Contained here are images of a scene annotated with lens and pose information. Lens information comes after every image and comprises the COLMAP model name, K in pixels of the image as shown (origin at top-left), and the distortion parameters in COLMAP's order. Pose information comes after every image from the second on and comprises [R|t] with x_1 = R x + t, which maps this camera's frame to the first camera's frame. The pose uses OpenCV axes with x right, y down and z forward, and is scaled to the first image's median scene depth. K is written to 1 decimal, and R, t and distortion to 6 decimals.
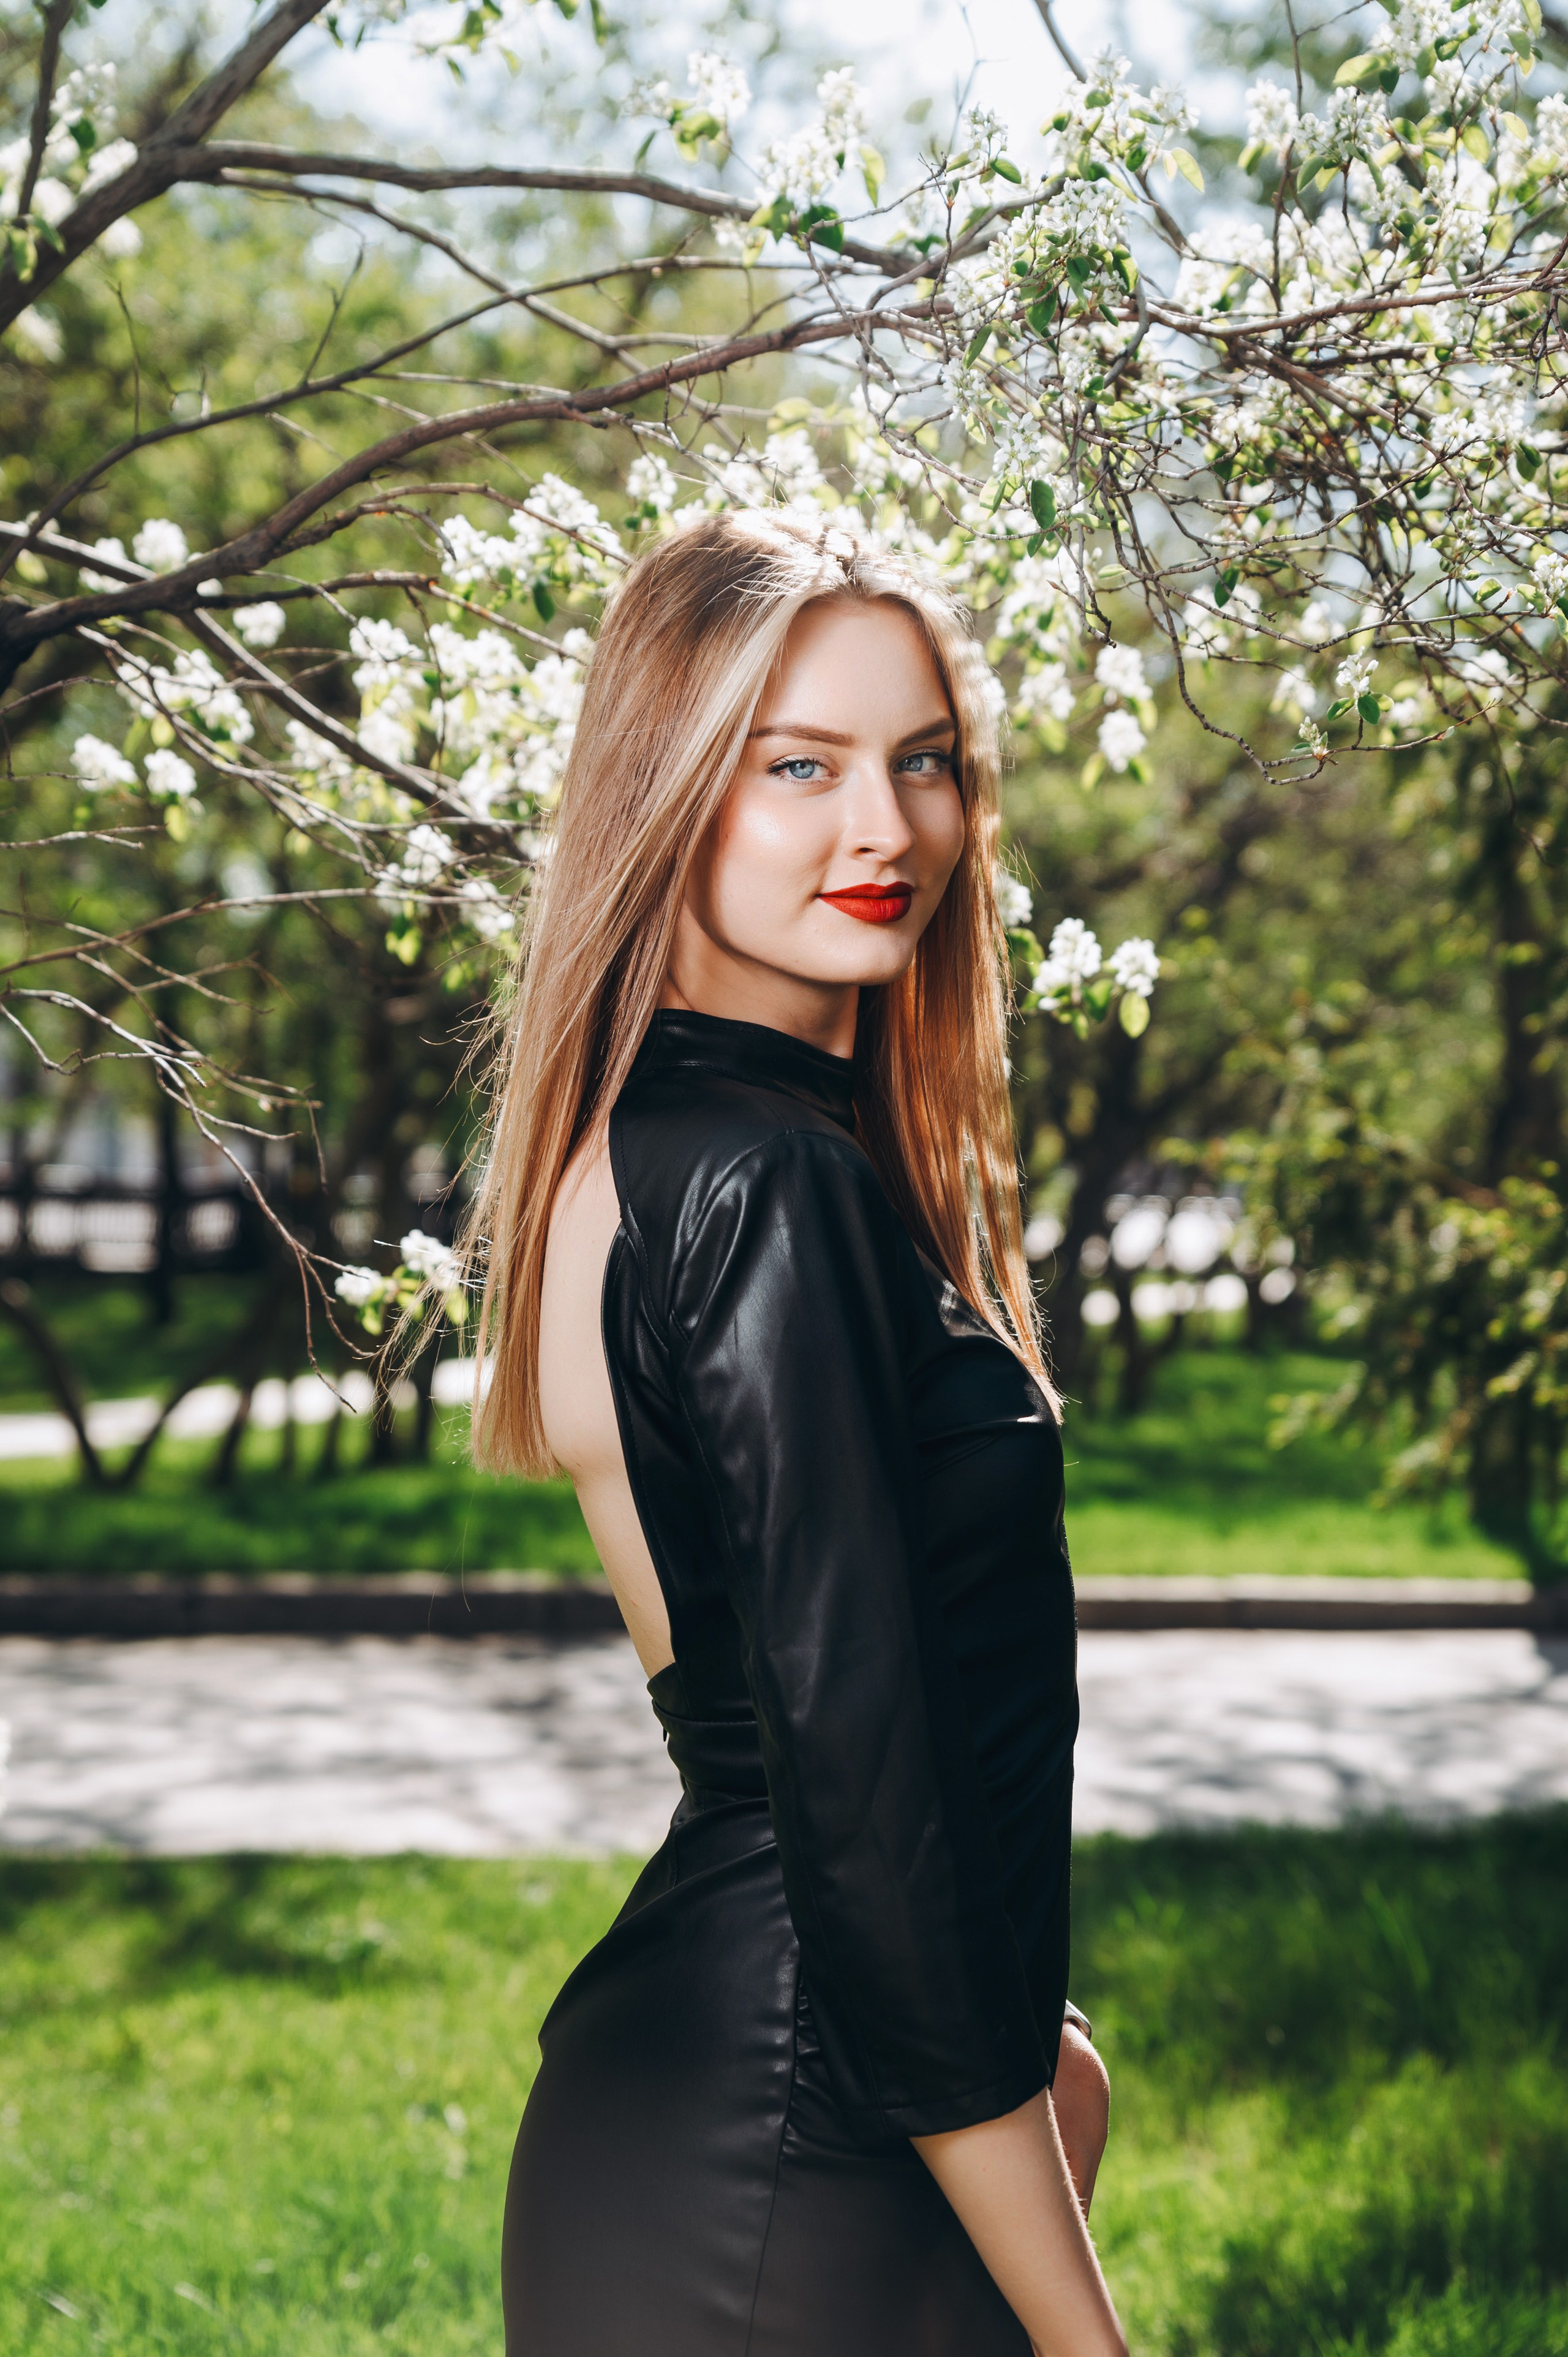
lens RADIAL K [[4514.0, 0, 784.0], [0, 4514.0, 1178.5], [0, 0, 1]] dist [0.010500, -0.129210]
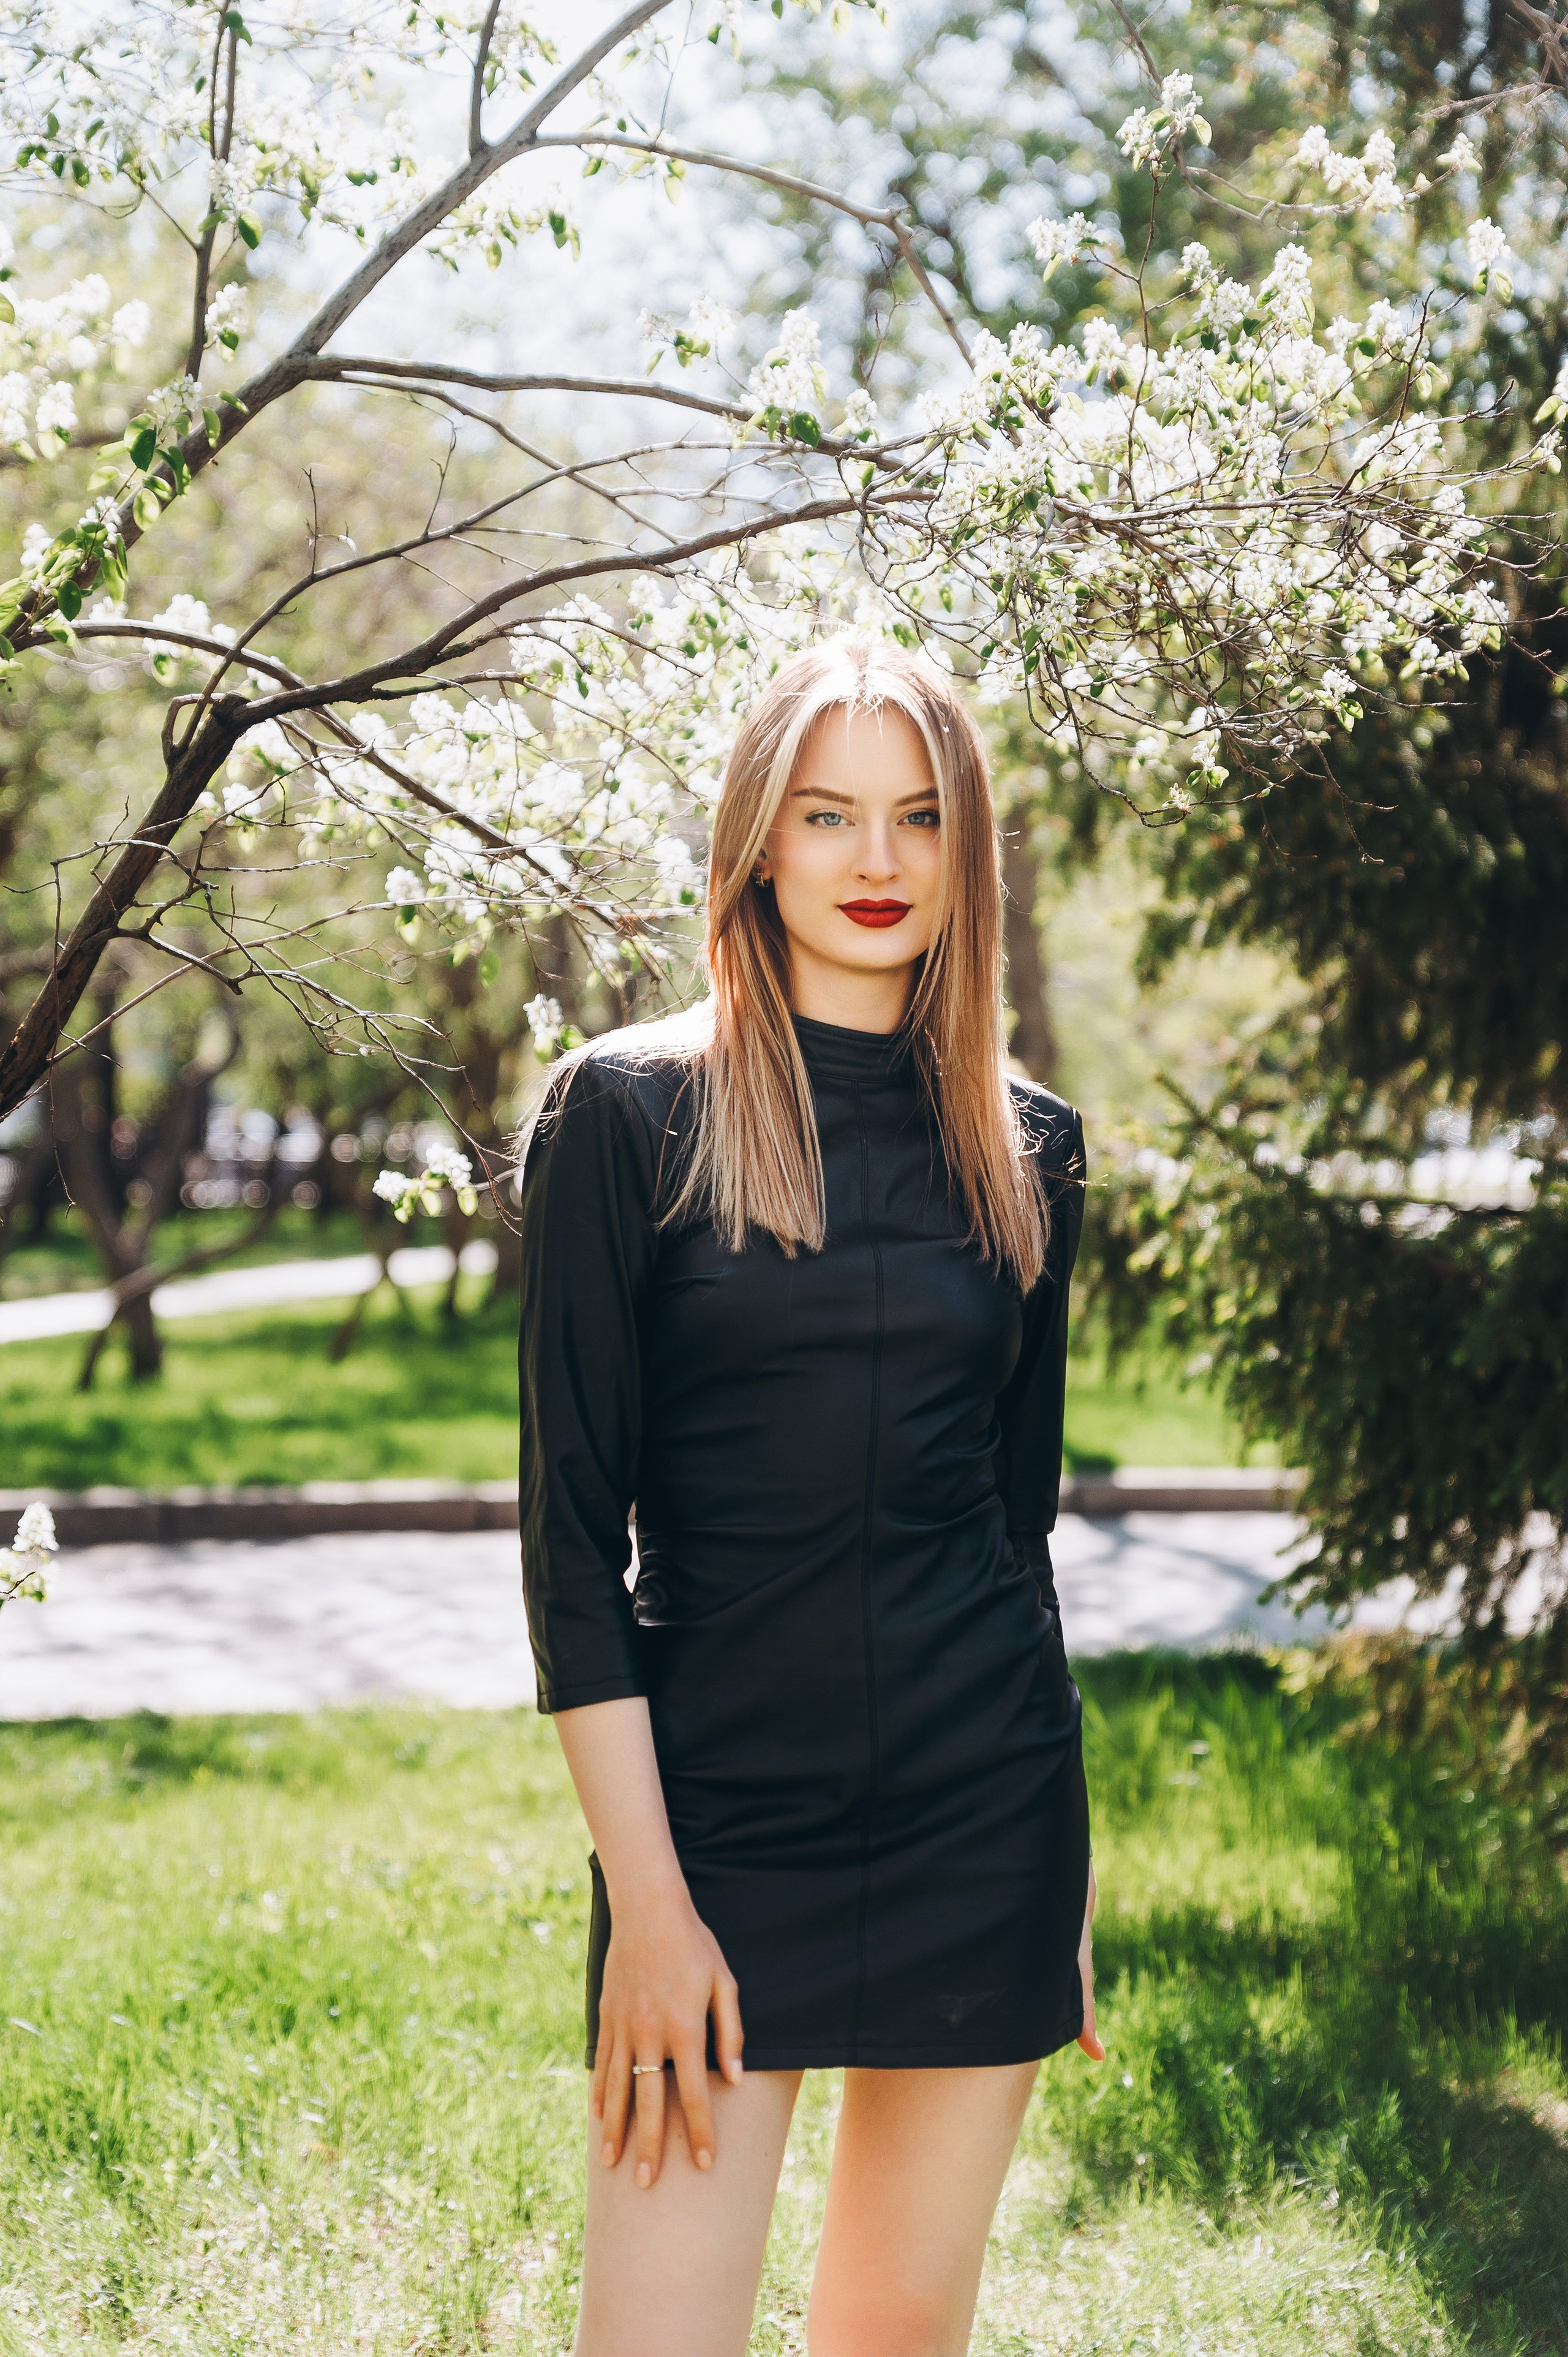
lens RADIAL K [[4797.4, 0, 784.0], [0, 4797.4, 1178.5], [0, 0, 1]] dist [-0.015574, 0.024438]
pose [[0.990306, -0.019527, 0.137522, -0.196480], [0.017170, 0.999685, 0.018305, -0.002399], [-0.137837, -0.015766, 0.990329, -0.468541]]
